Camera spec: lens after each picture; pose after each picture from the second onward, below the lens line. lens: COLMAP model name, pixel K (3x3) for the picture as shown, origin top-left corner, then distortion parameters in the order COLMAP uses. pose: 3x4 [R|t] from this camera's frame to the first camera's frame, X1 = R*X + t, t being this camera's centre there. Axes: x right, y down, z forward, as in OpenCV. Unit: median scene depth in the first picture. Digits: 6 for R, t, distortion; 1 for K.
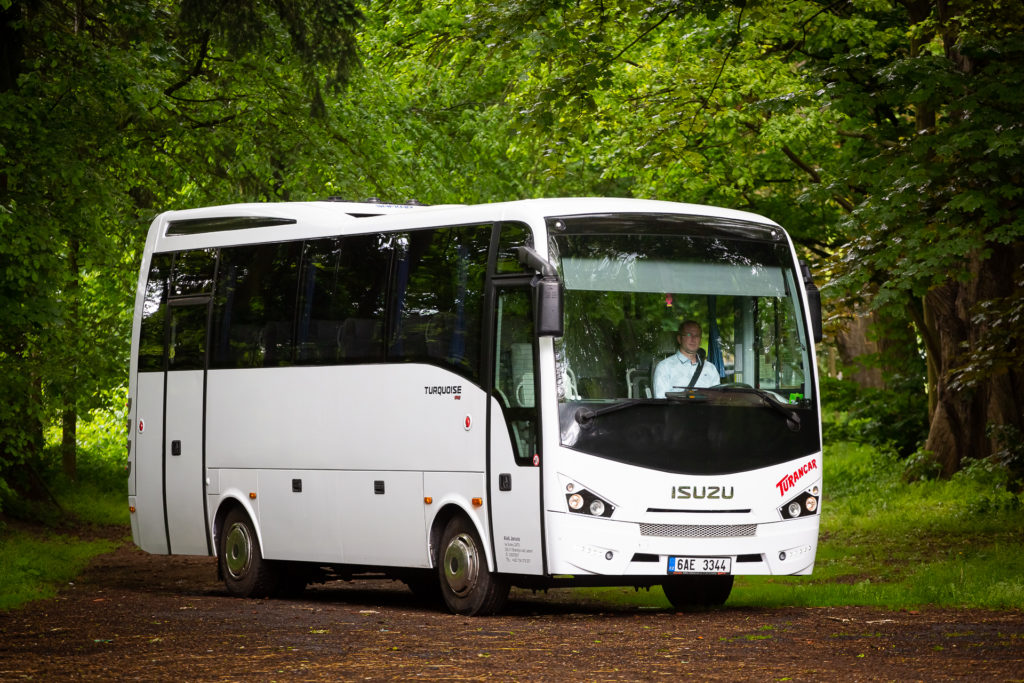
lens RADIAL K [[4434.0, 0, 512.0], [0, 4434.0, 341.5], [0, 0, 1]] dist [0.827675, -6.008148]
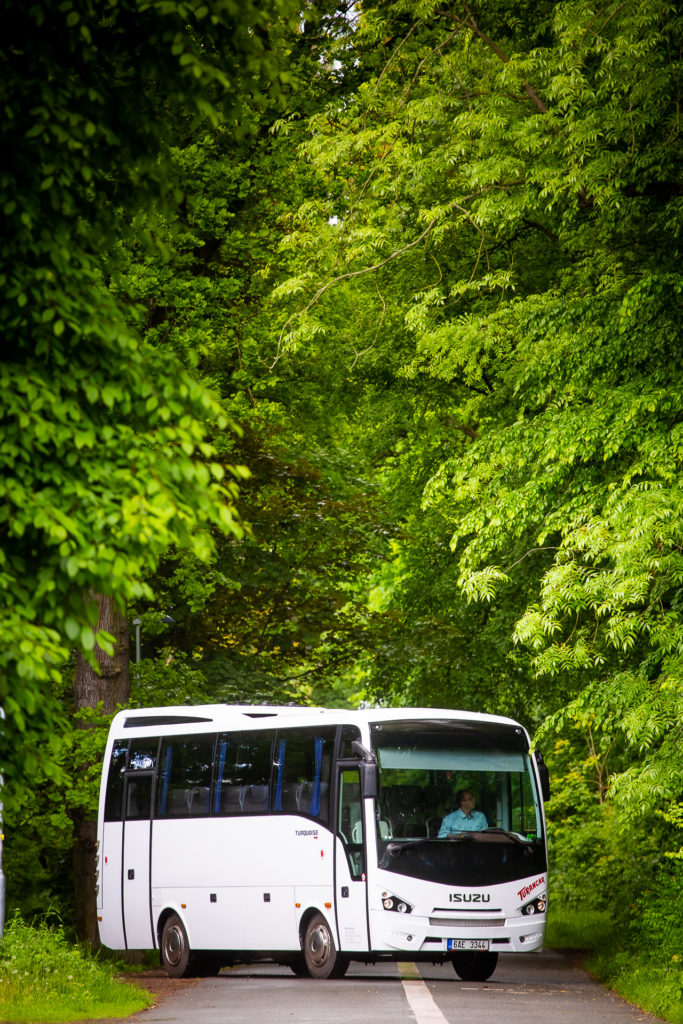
lens RADIAL K [[5794.1, 0, 341.5], [0, 5794.1, 512.0], [0, 0, 1]] dist [2.221081, 2.835381]
pose [[0.999638, -0.007191, -0.025917, 0.051662], [0.006067, 0.999049, -0.043178, -0.013367], [0.026203, 0.043006, 0.998731, -1.074952]]
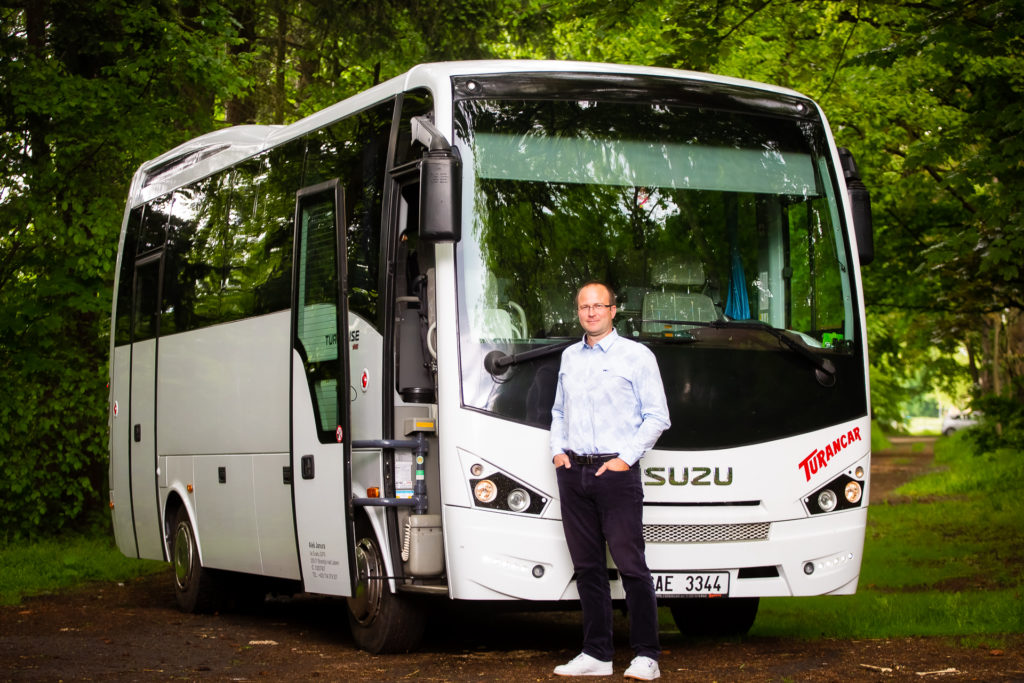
lens RADIAL K [[2705.6, 0, 512.0], [0, 2705.6, 341.5], [0, 0, 1]] dist [-0.374156, 2.031133]
pose [[0.992468, -0.012169, -0.121896, 0.066116], [0.009077, 0.999624, -0.025889, 0.023603], [0.122166, 0.024587, 0.992205, 0.583761]]
